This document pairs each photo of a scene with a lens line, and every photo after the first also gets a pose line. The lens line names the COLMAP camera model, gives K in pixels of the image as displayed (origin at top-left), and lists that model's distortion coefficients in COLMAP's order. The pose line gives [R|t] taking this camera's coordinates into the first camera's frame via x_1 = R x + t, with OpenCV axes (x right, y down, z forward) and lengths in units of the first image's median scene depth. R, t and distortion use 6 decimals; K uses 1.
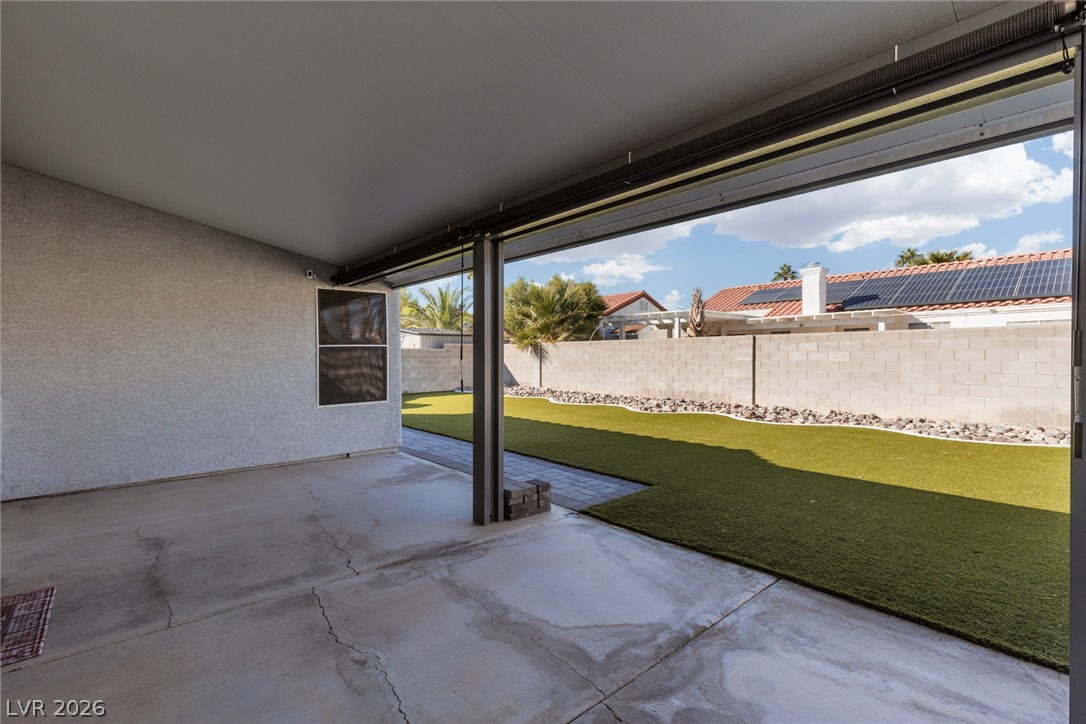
lens RADIAL K [[482.7, 0, 543.0], [0, 482.7, 362.0], [0, 0, 1]] dist [0.003324, -0.000766]
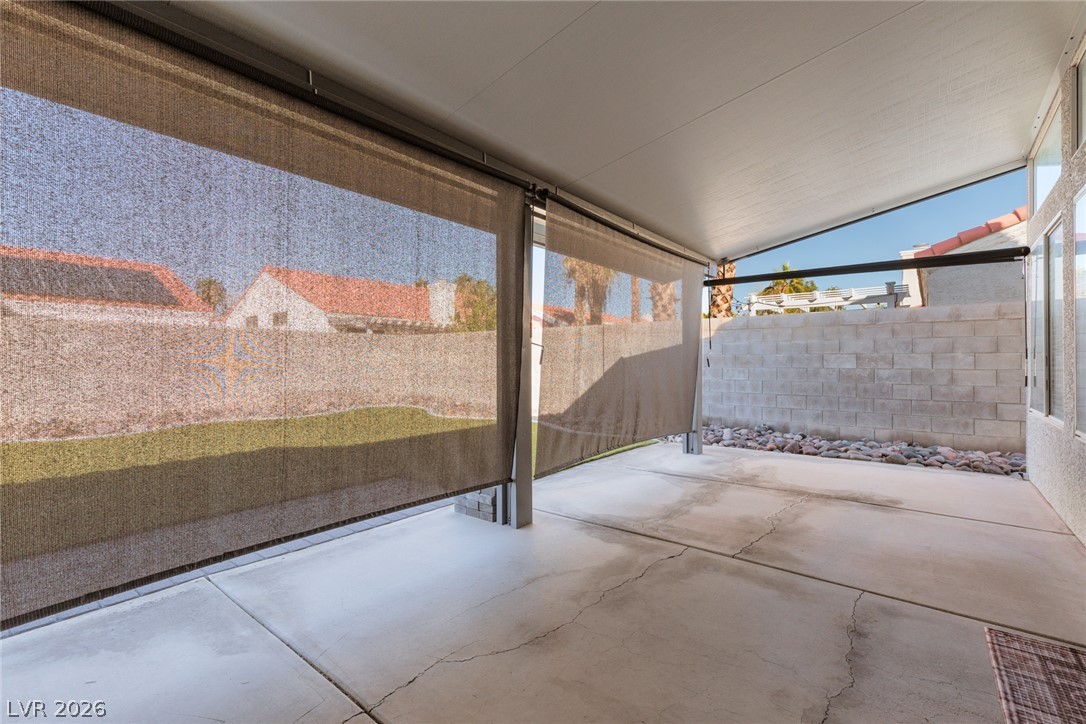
lens RADIAL K [[482.7, 0, 543.0], [0, 482.7, 362.0], [0, 0, 1]] dist [0.003324, -0.000766]
pose [[-0.172592, -0.002753, 0.984990, -0.240881], [0.005135, 0.999980, 0.003695, 0.007807], [-0.984980, 0.005696, -0.172574, 0.267010]]
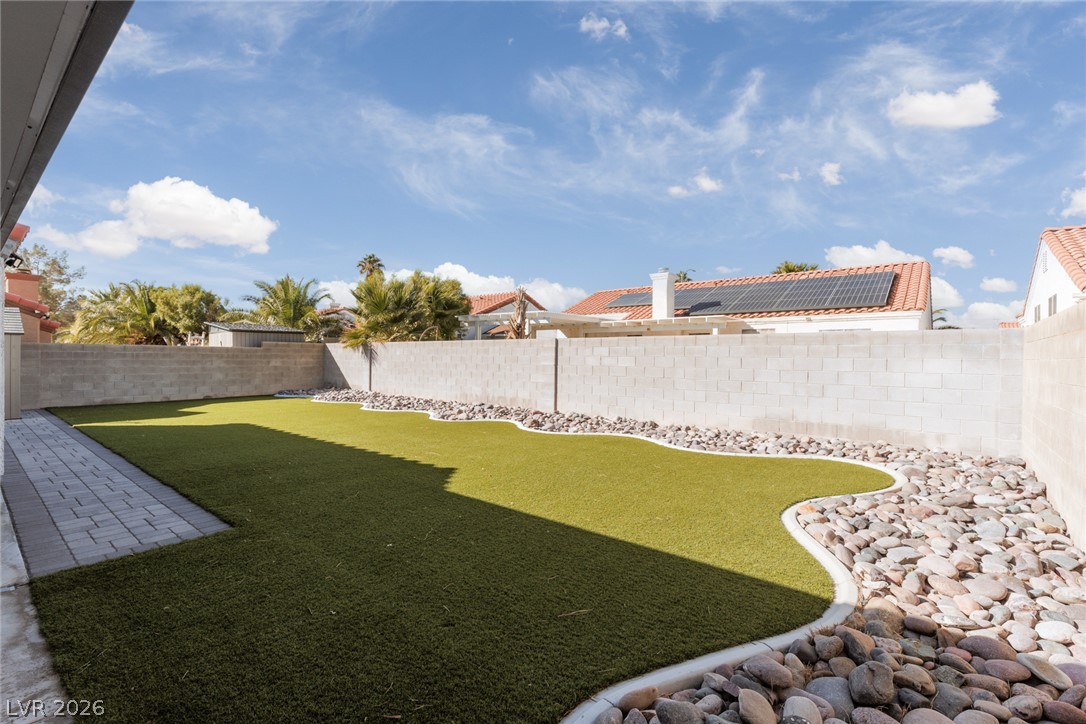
lens RADIAL K [[482.7, 0, 543.0], [0, 482.7, 362.0], [0, 0, 1]] dist [0.003324, -0.000766]
pose [[0.986656, 0.009065, 0.162564, 0.179471], [-0.009039, 0.999959, -0.000900, -0.005267], [-0.162566, -0.000581, 0.986698, 0.042593]]
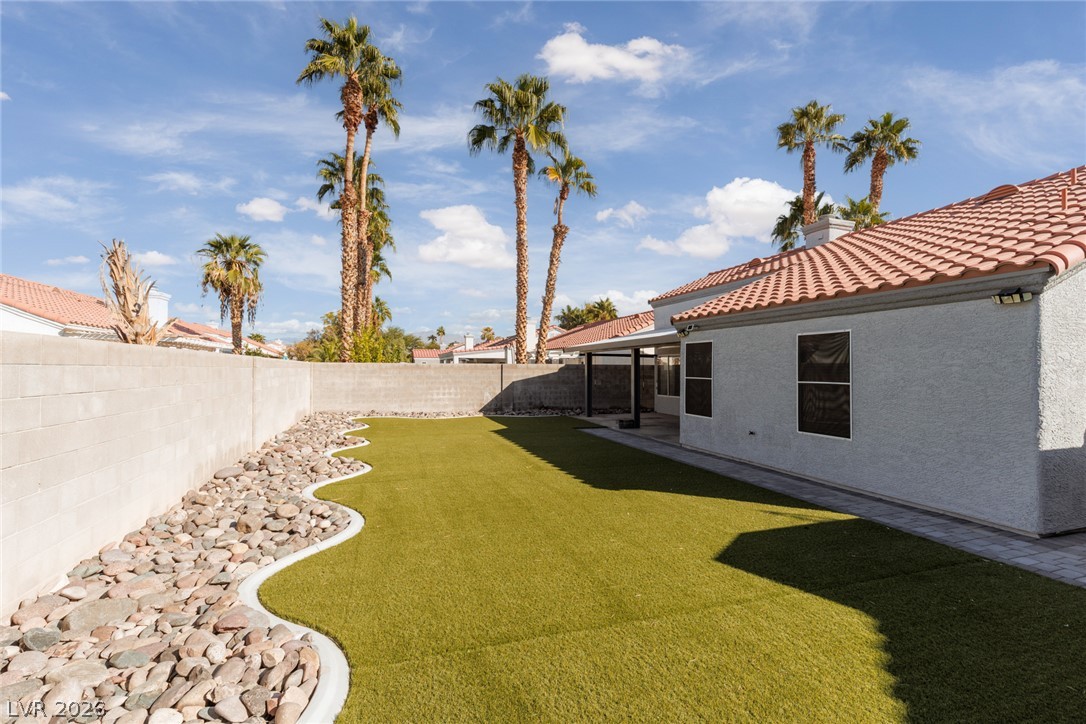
lens RADIAL K [[492.9, 0, 543.0], [0, 492.9, 362.0], [0, 0, 1]] dist [0.010679, -0.000330]
pose [[-0.925682, 0.001111, 0.378300, -0.203254], [-0.001928, 0.999969, -0.007657, -0.029751], [-0.378297, -0.007817, -0.925651, 1.100598]]
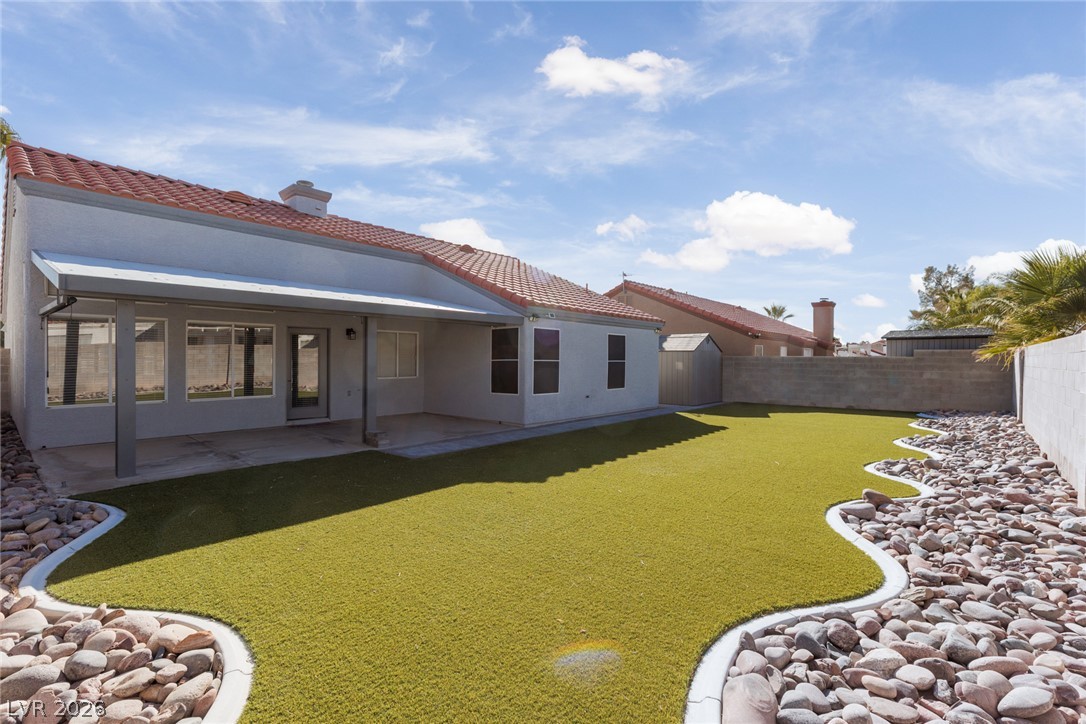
lens RADIAL K [[482.7, 0, 543.0], [0, 482.7, 362.0], [0, 0, 1]] dist [0.003324, -0.000766]
pose [[0.139377, 0.014890, -0.990127, 0.527413], [-0.014998, 0.999804, 0.012924, -0.022582], [0.990126, 0.013049, 0.139573, 0.345400]]
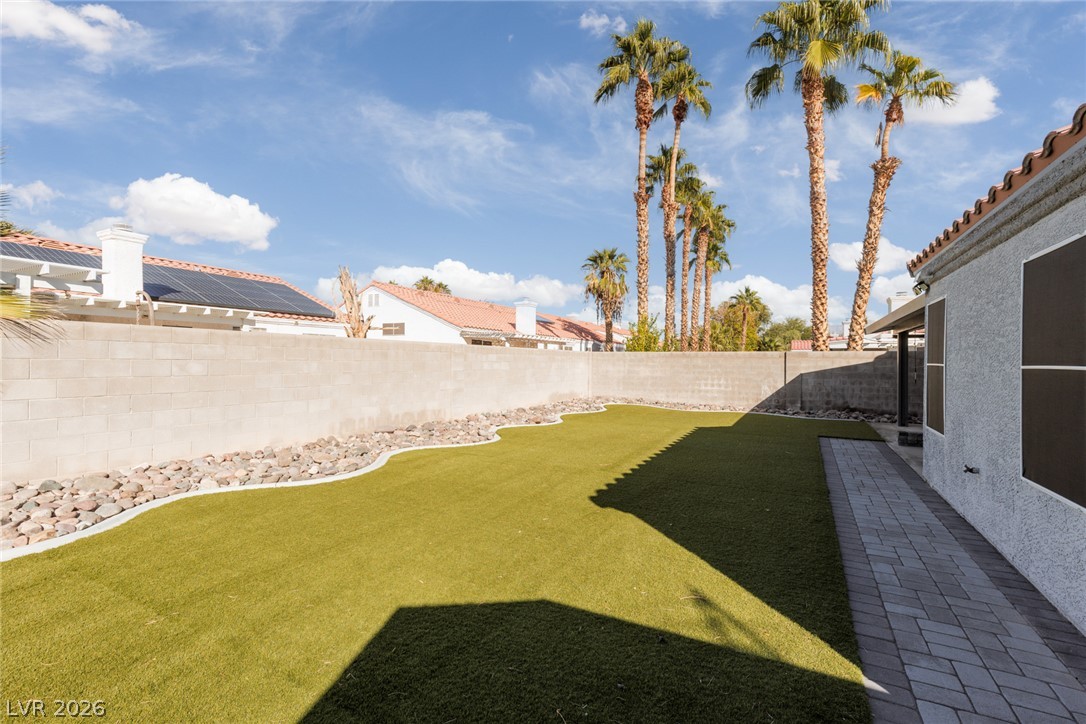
lens RADIAL K [[482.7, 0, 543.0], [0, 482.7, 362.0], [0, 0, 1]] dist [0.003324, -0.000766]
pose [[-0.360960, -0.005618, 0.932564, -0.367428], [-0.002657, 0.999984, 0.004995, -0.017654], [-0.932577, -0.000674, -0.360969, 0.842352]]
